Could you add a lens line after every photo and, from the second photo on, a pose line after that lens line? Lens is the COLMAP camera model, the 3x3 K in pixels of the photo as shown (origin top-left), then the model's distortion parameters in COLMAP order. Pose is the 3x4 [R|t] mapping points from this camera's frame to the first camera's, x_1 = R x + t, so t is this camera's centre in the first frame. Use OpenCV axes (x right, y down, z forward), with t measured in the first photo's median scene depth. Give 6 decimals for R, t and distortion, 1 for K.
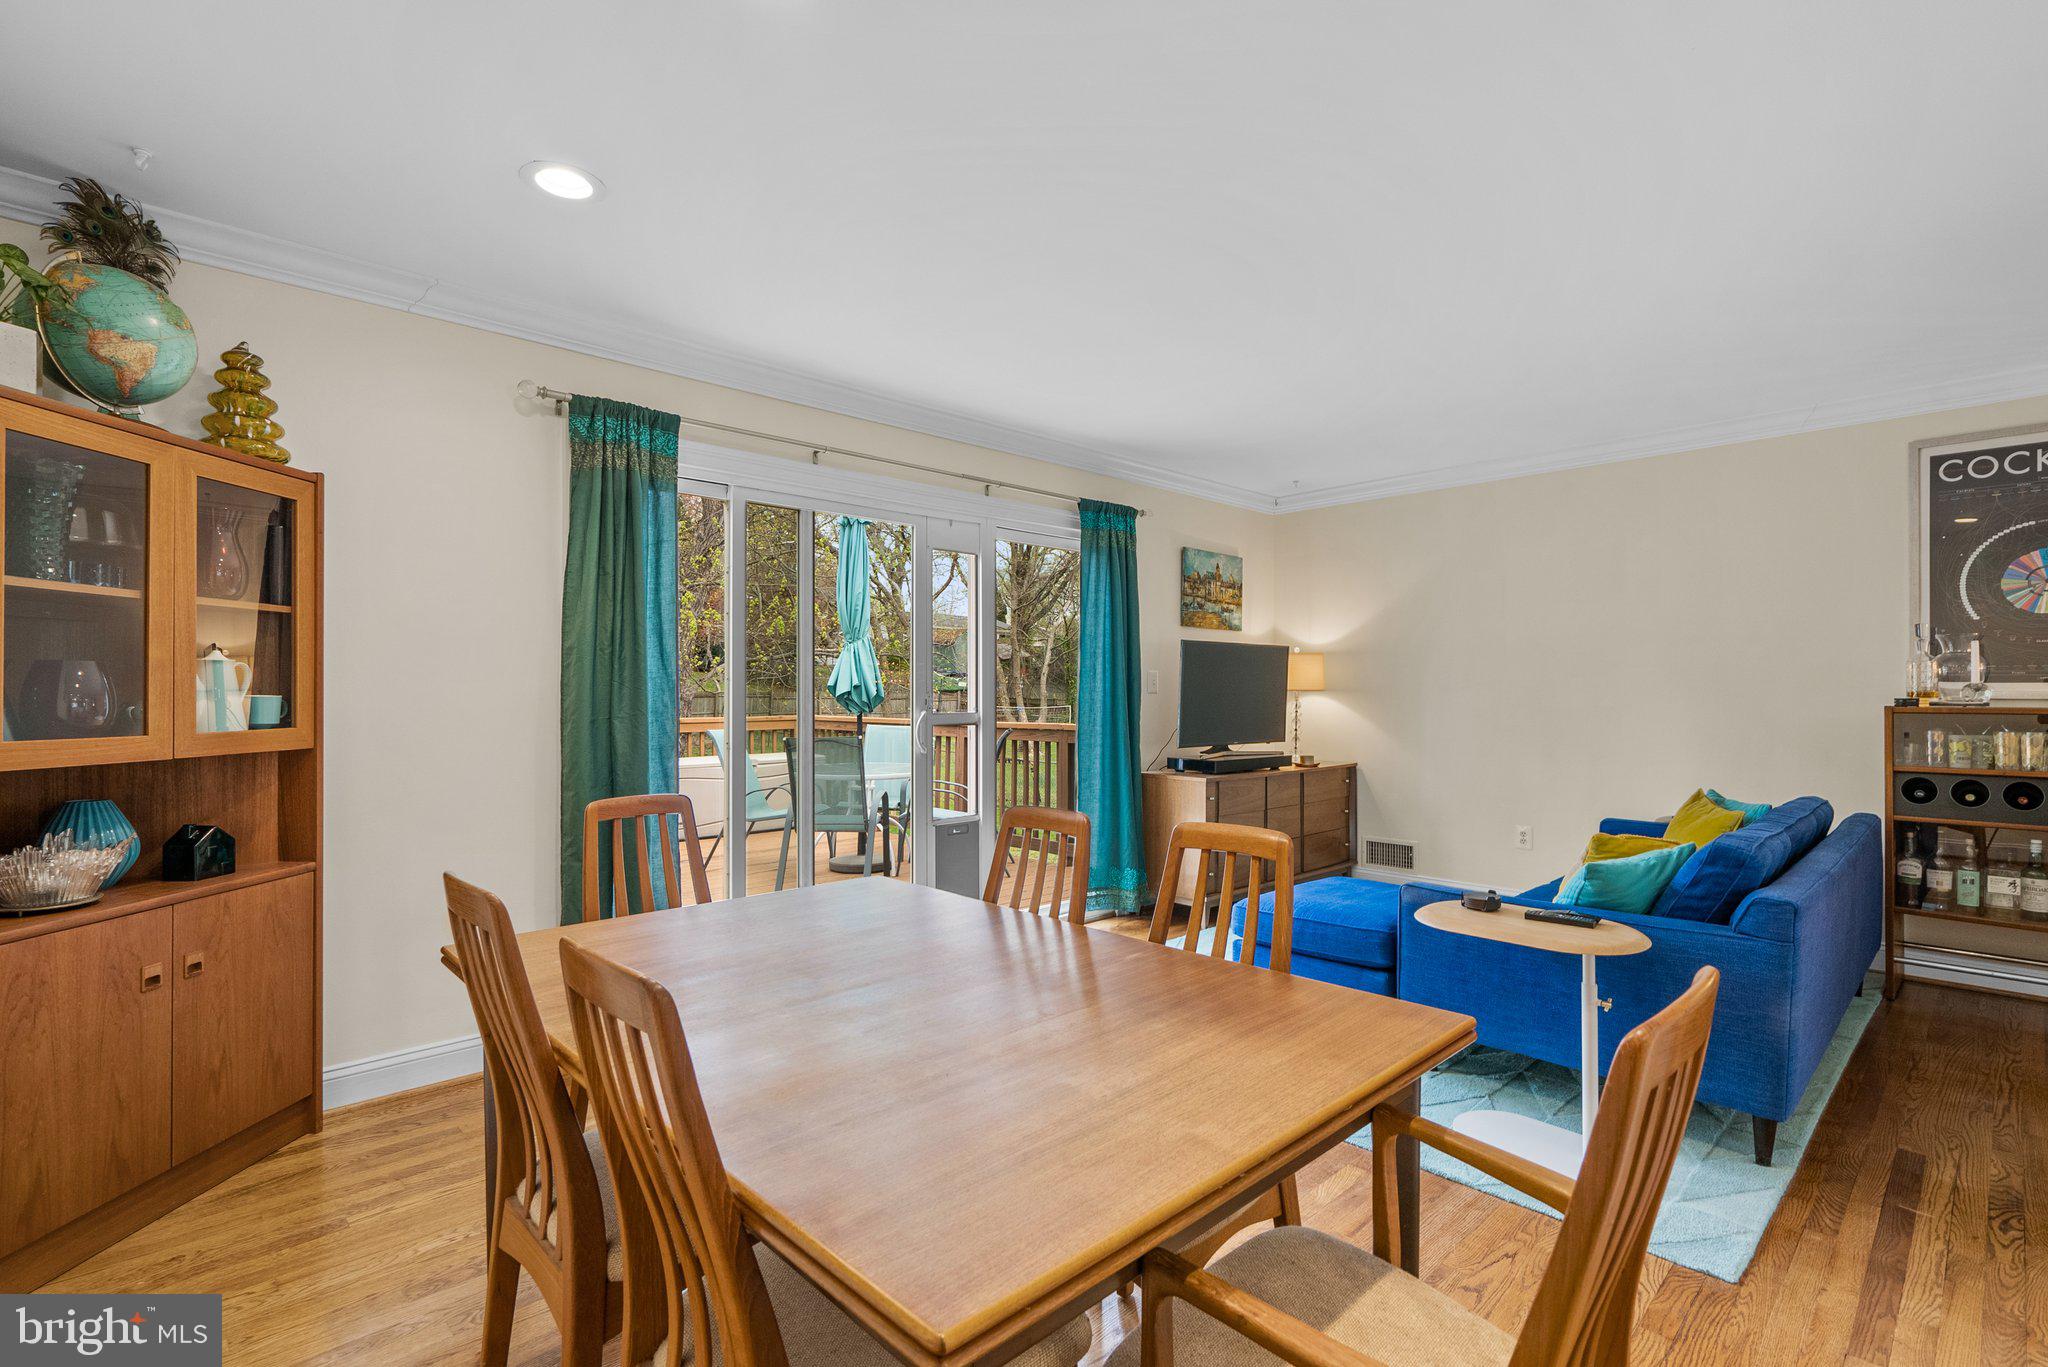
lens RADIAL K [[945.1, 0, 1043.2], [0, 945.1, 681.4], [0, 0, 1]] dist [-0.006648, 0.005521]
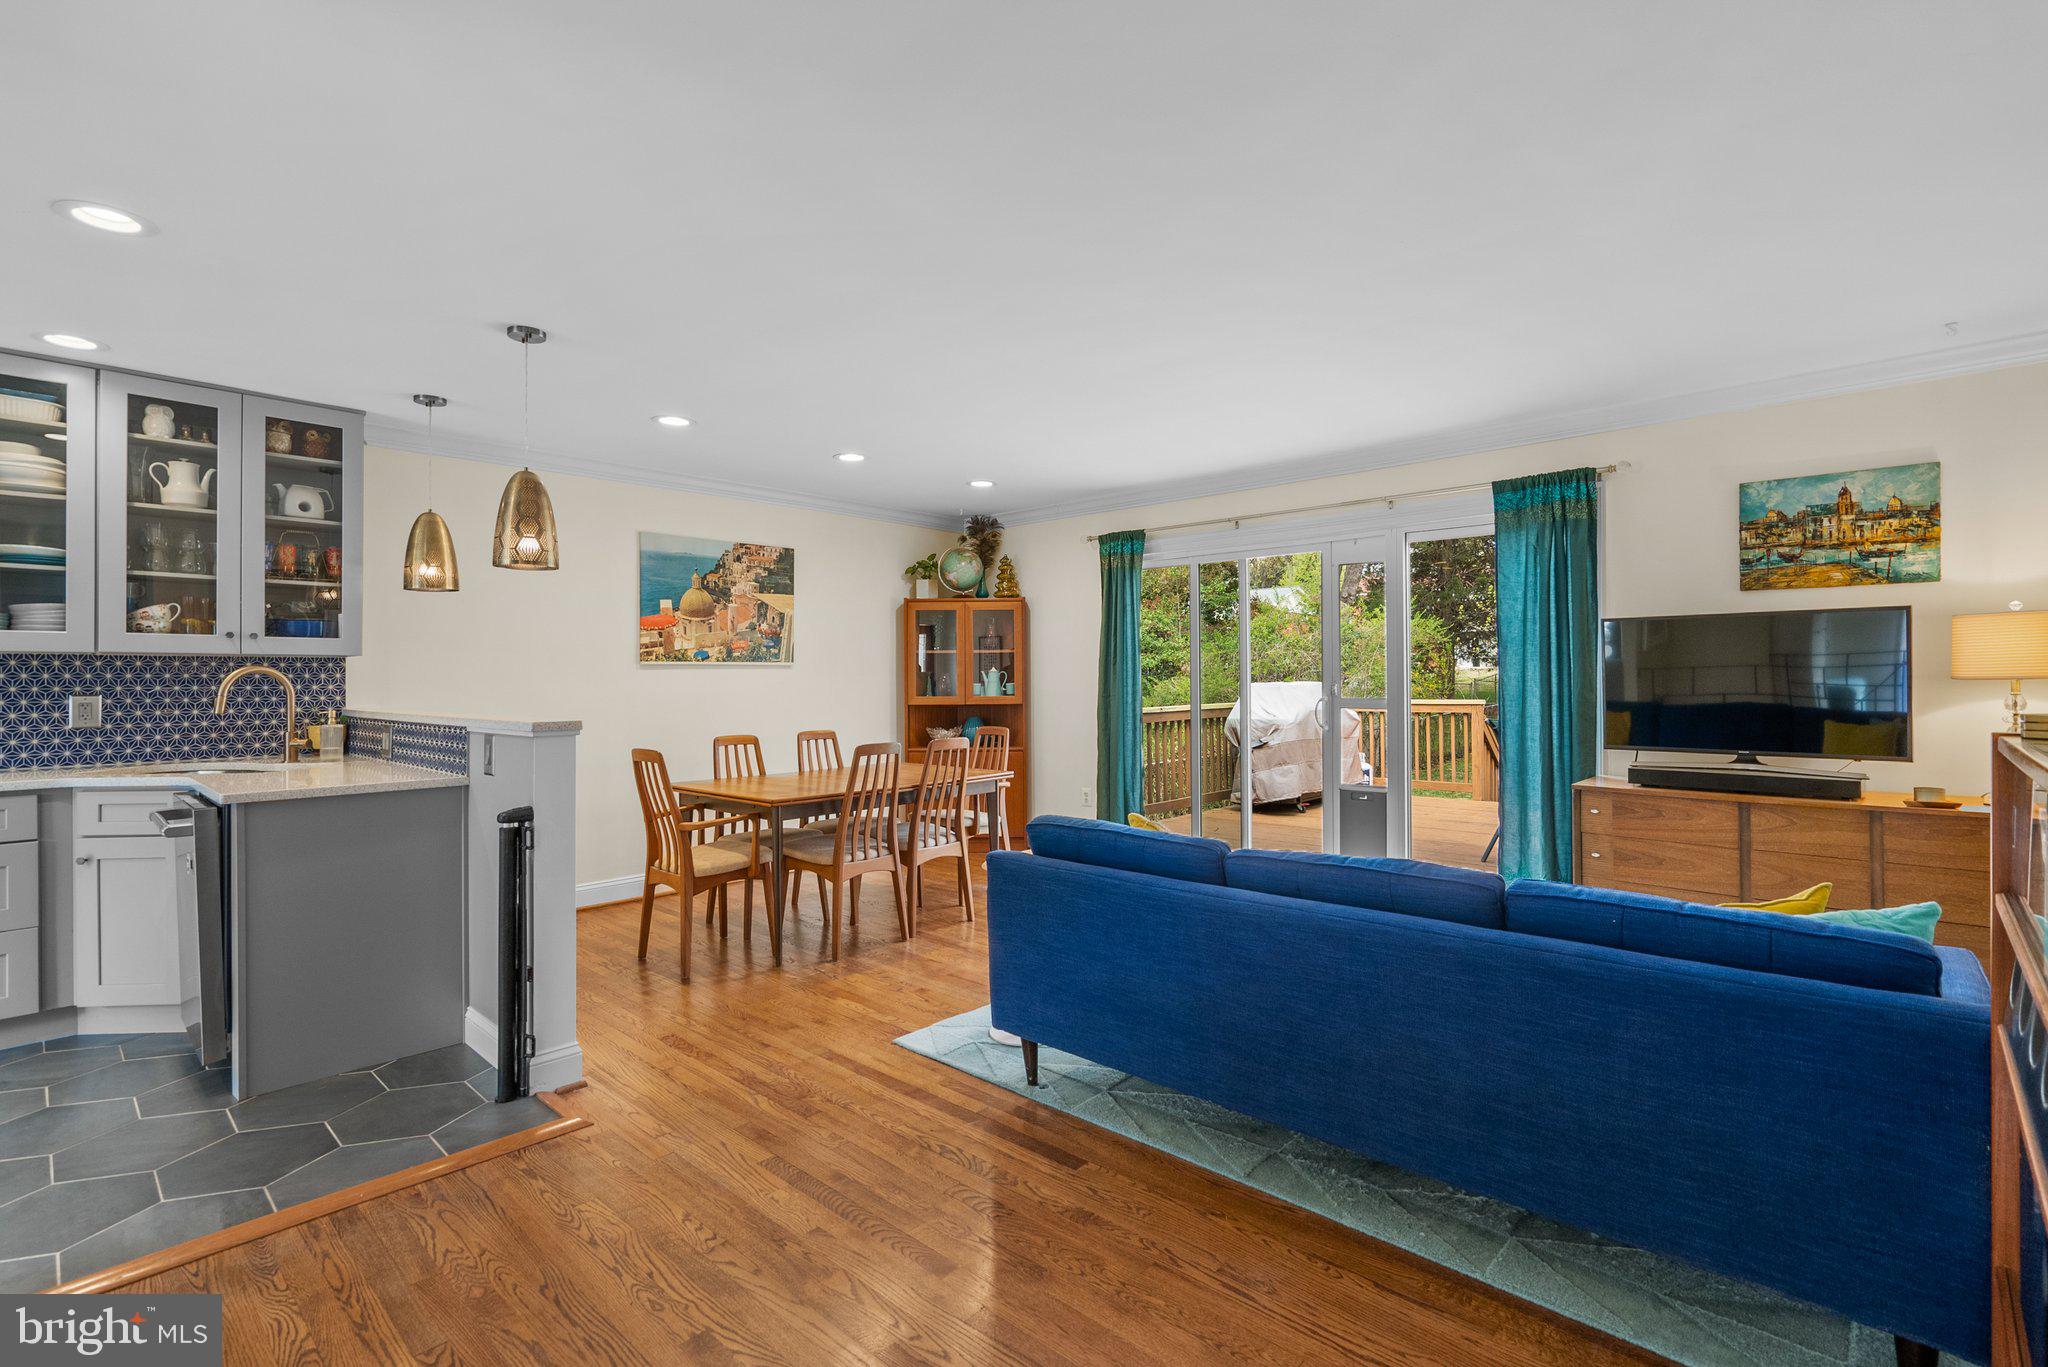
lens RADIAL K [[945.1, 0, 1025.4], [0, 945.1, 668.6], [0, 0, 1]] dist [-0.006648, 0.005521]
pose [[0.052940, -0.008440, -0.998562, 1.212920], [0.017784, 0.999814, -0.007508, -0.003951], [0.998439, -0.017361, 0.053080, 0.577641]]
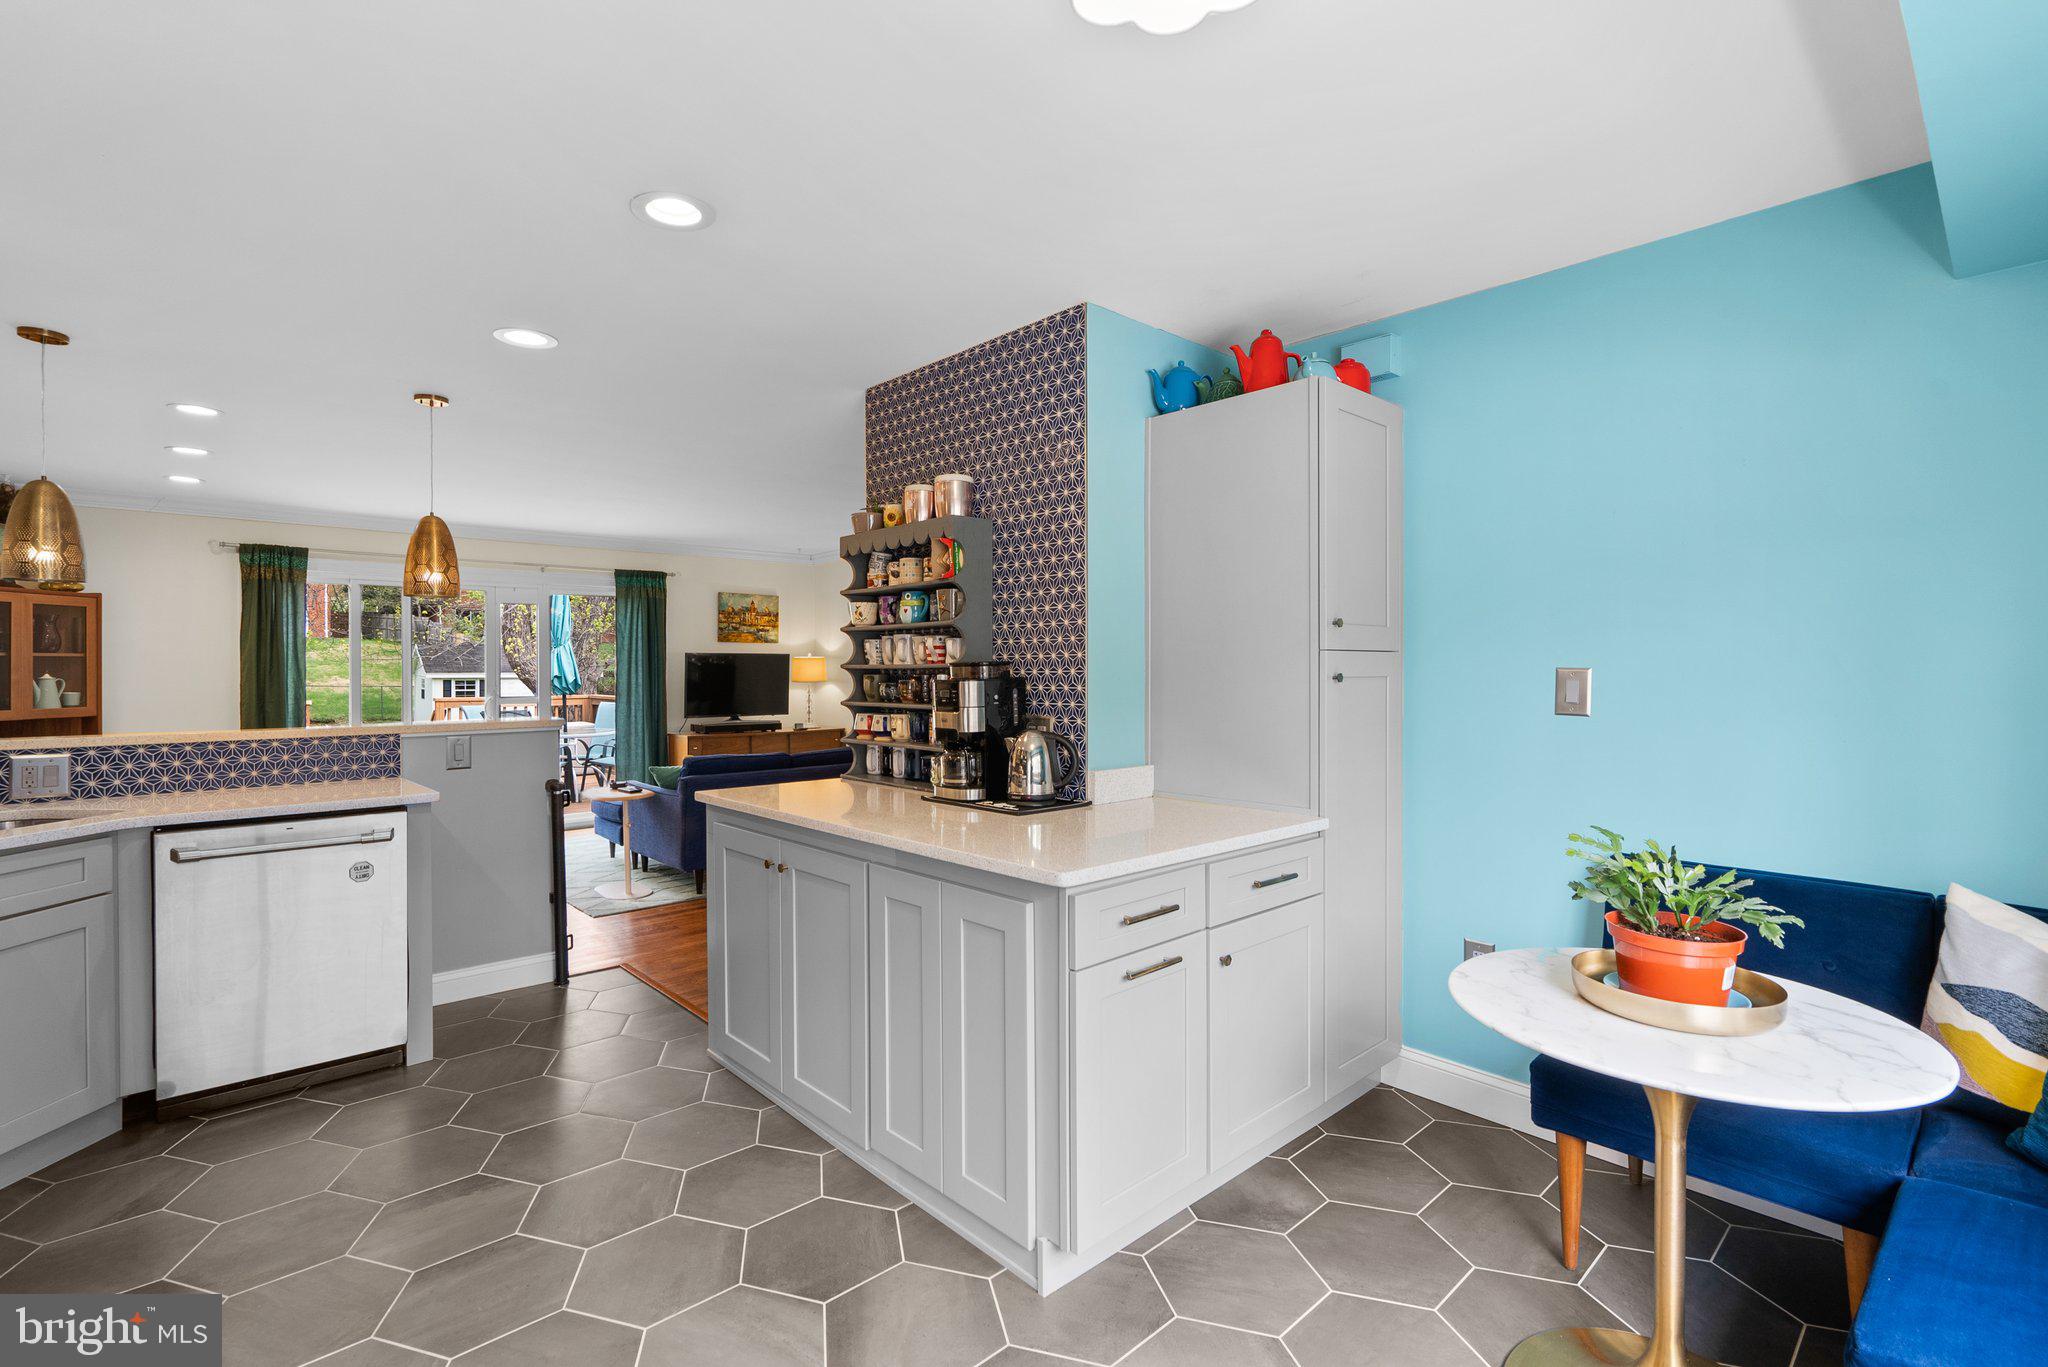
lens RADIAL K [[945.1, 0, 1041.0], [0, 945.1, 668.5], [0, 0, 1]] dist [-0.006648, 0.005521]
pose [[0.999876, 0.000542, -0.015717, 1.020156], [-0.000368, 0.999938, 0.011089, -0.044721], [0.015722, -0.011082, 0.999815, -0.824261]]
